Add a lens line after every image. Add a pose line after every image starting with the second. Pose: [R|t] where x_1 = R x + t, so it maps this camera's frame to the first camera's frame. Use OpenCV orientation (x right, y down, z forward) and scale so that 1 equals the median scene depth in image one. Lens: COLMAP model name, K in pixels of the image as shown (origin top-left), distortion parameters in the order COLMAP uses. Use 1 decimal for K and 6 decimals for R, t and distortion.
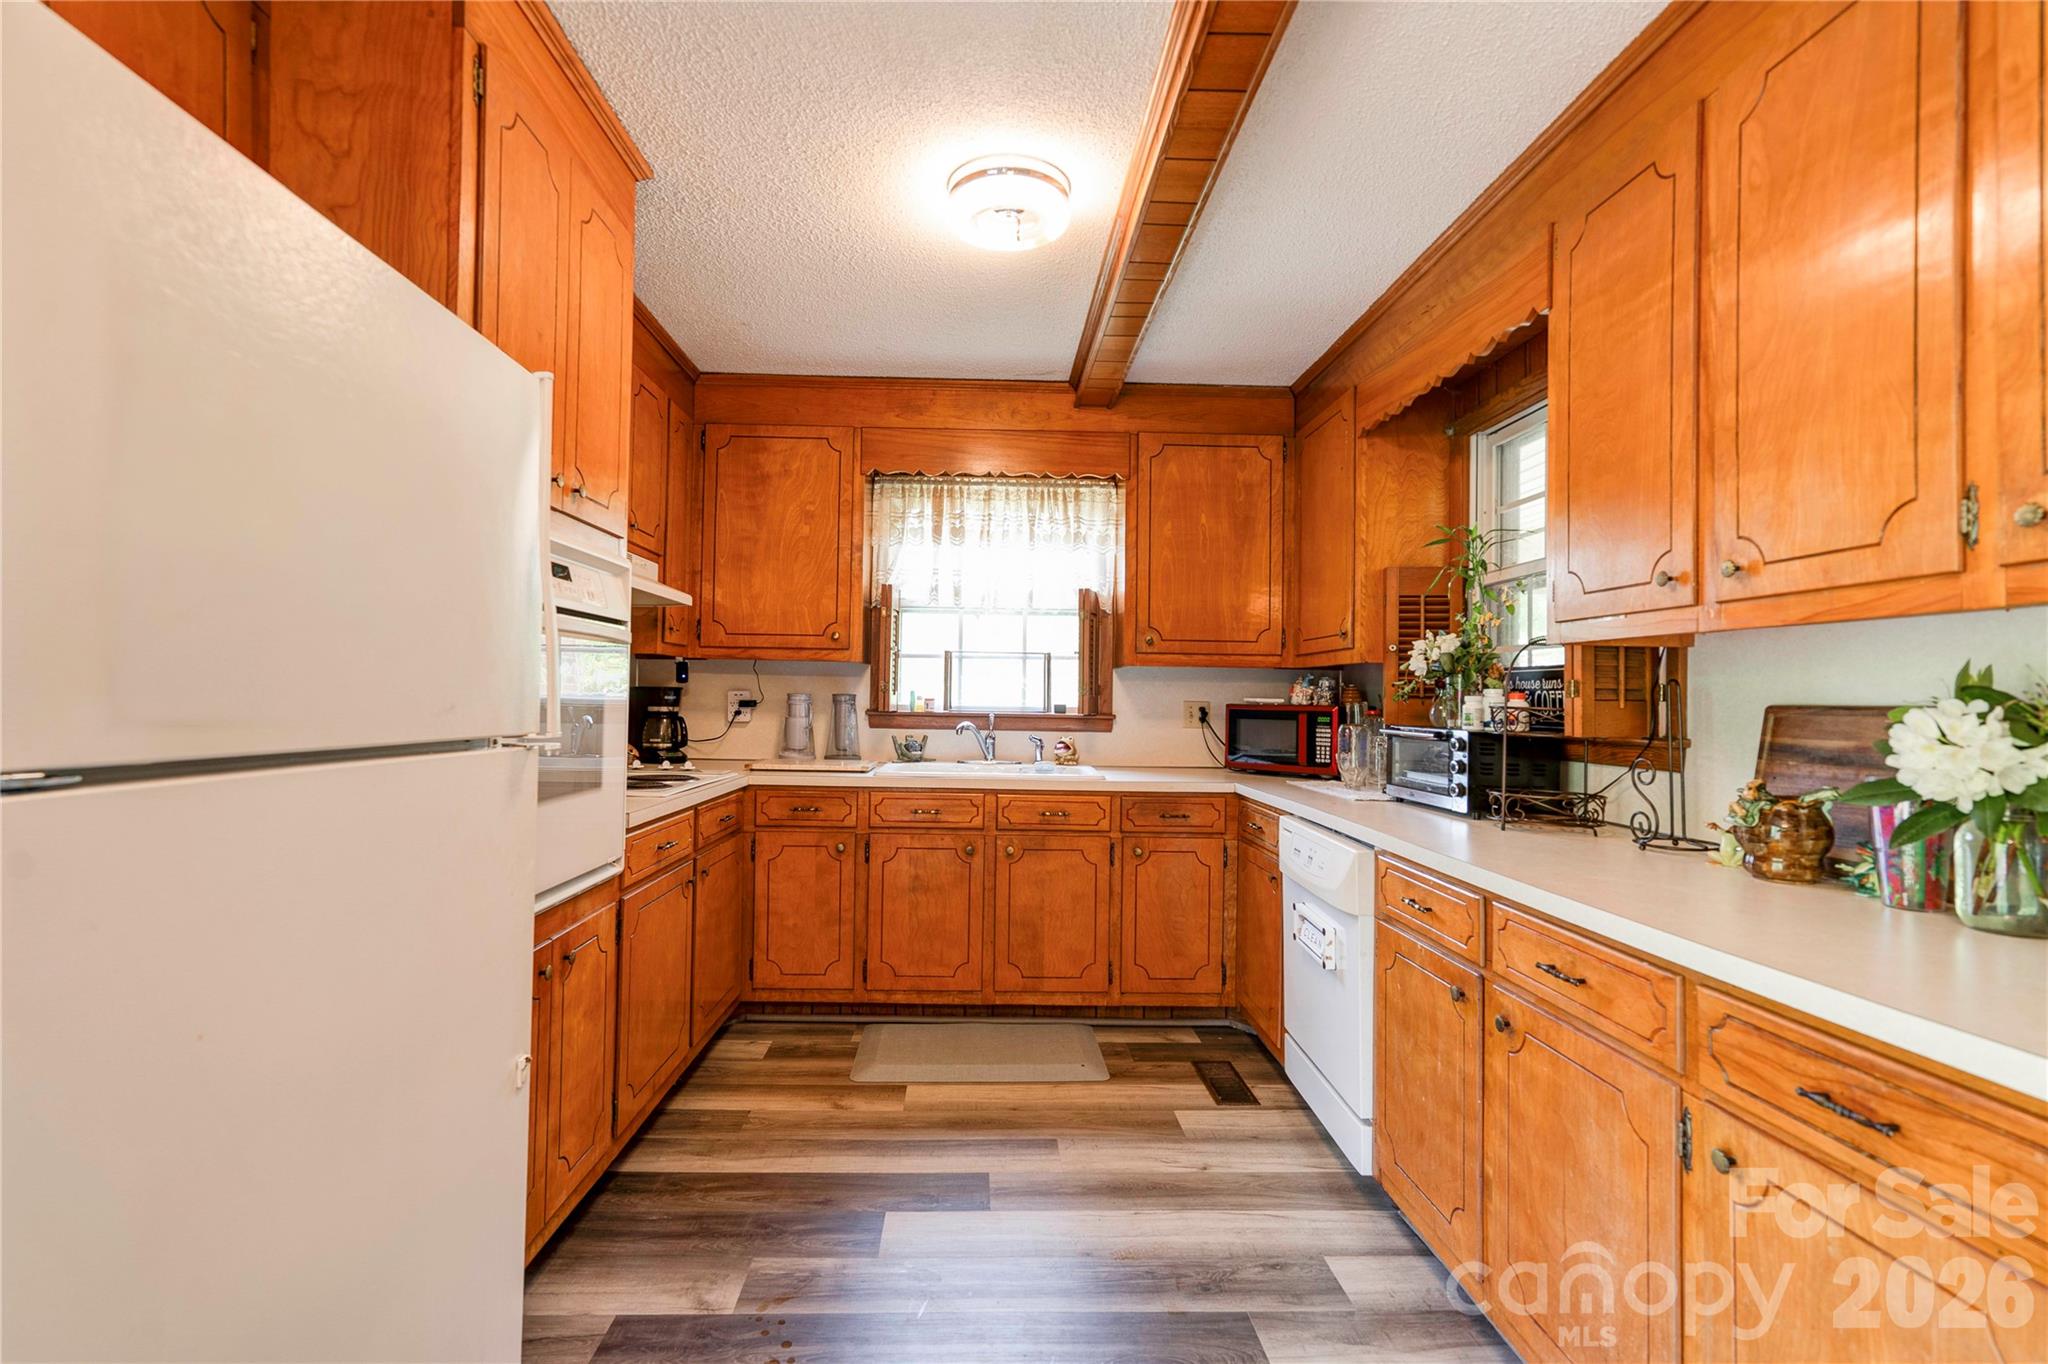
lens RADIAL K [[953.6, 0, 1017.7], [0, 953.6, 686.1], [0, 0, 1]] dist [-0.002460, 0.006804]
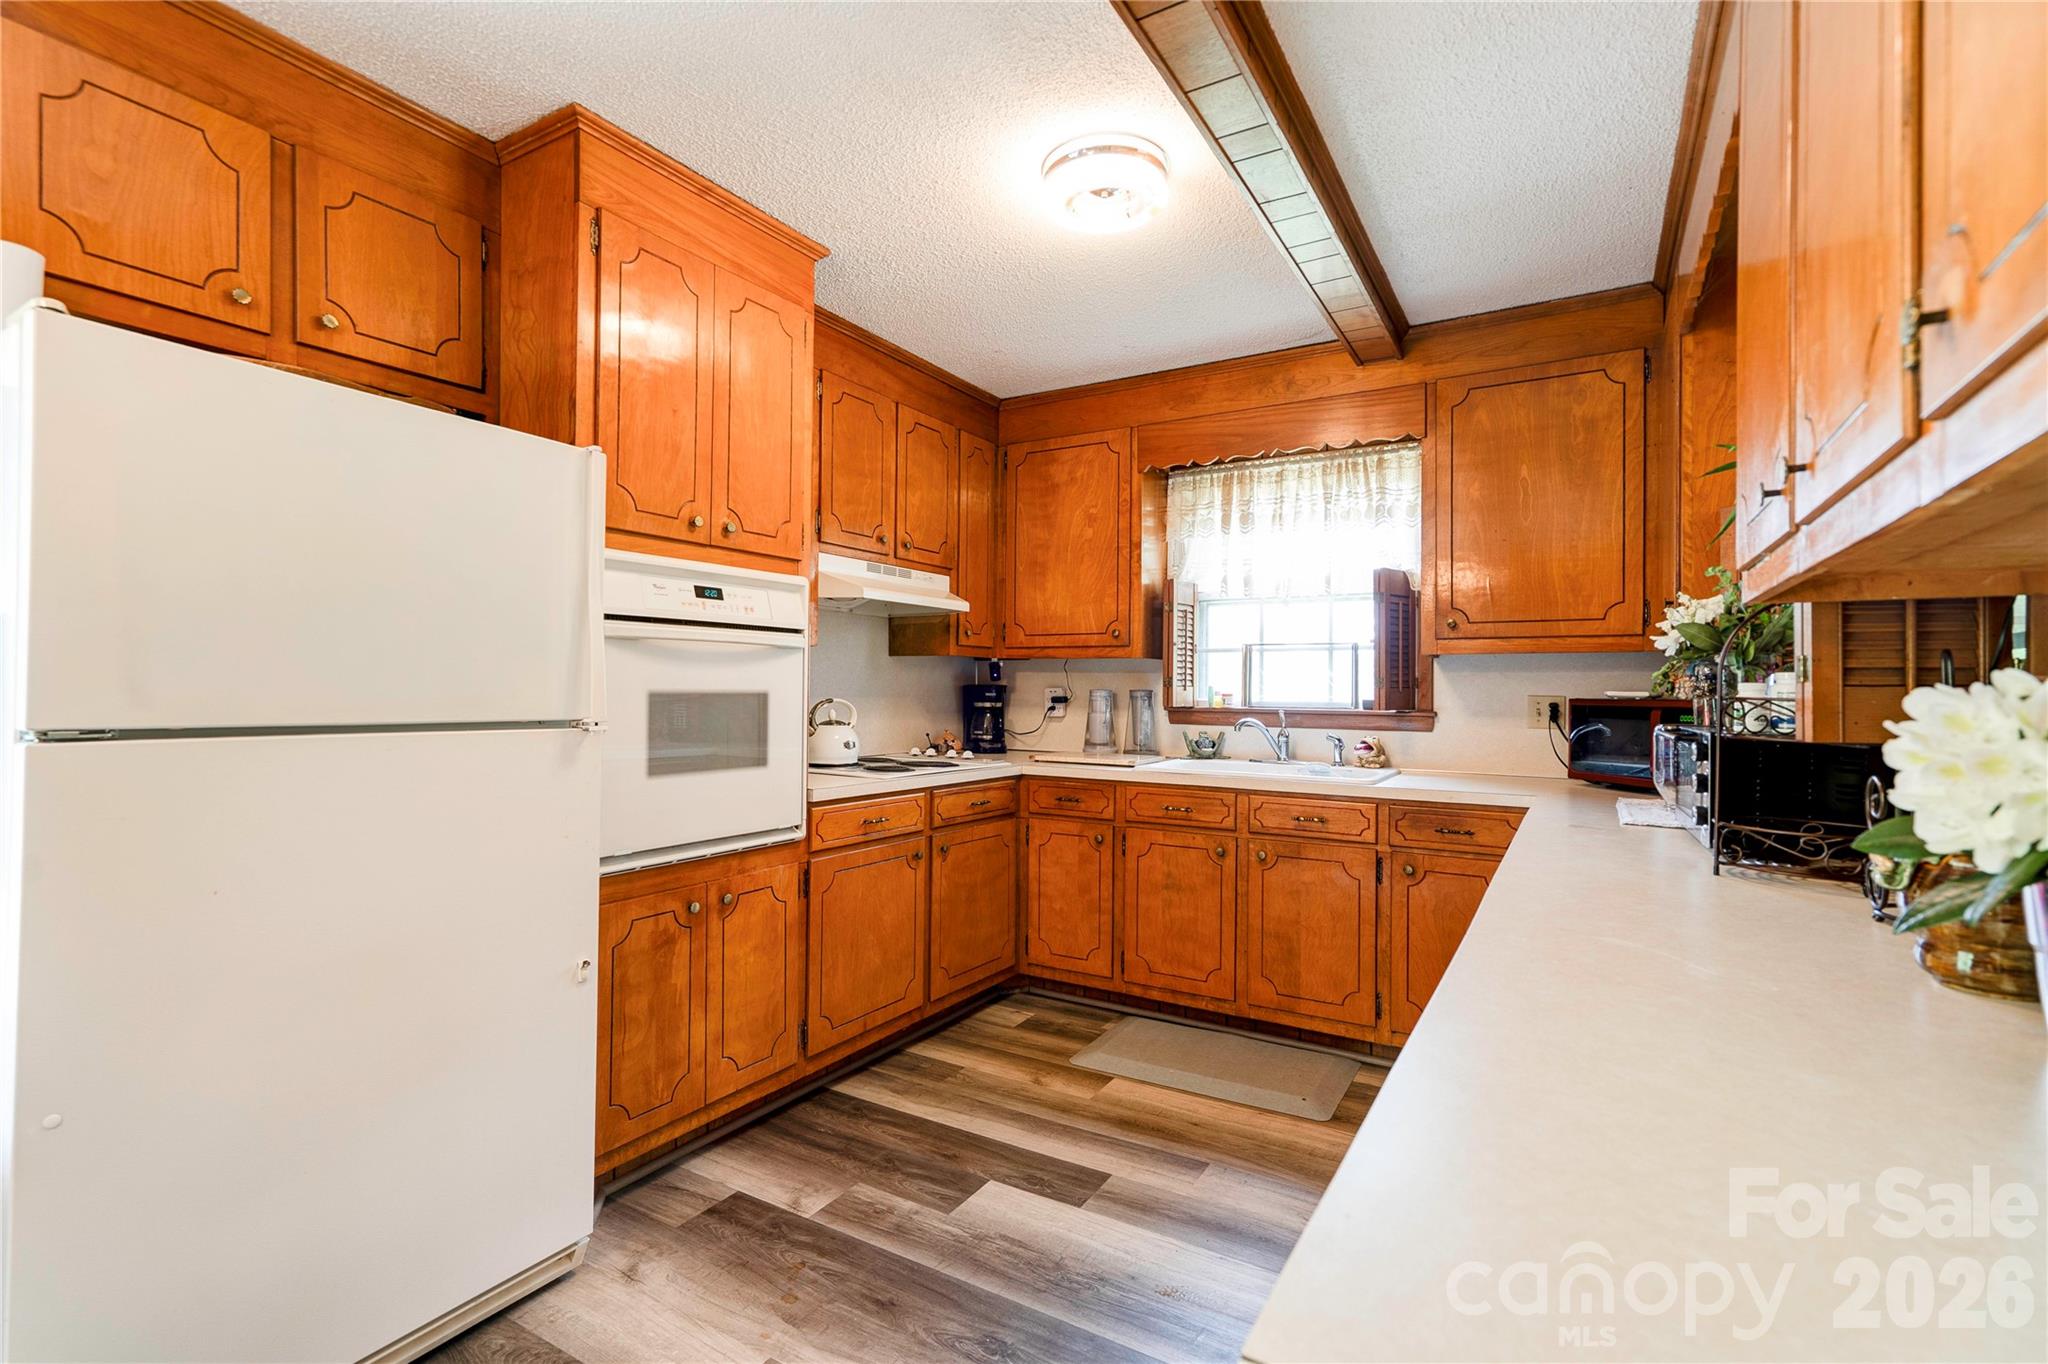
lens RADIAL K [[953.6, 0, 1010.6], [0, 953.6, 685.5], [0, 0, 1]] dist [-0.002460, 0.006804]
pose [[0.837853, -0.011256, -0.545780, 0.290243], [0.011048, 0.999932, -0.003661, 0.006304], [0.545785, -0.002962, 0.837920, 0.082827]]
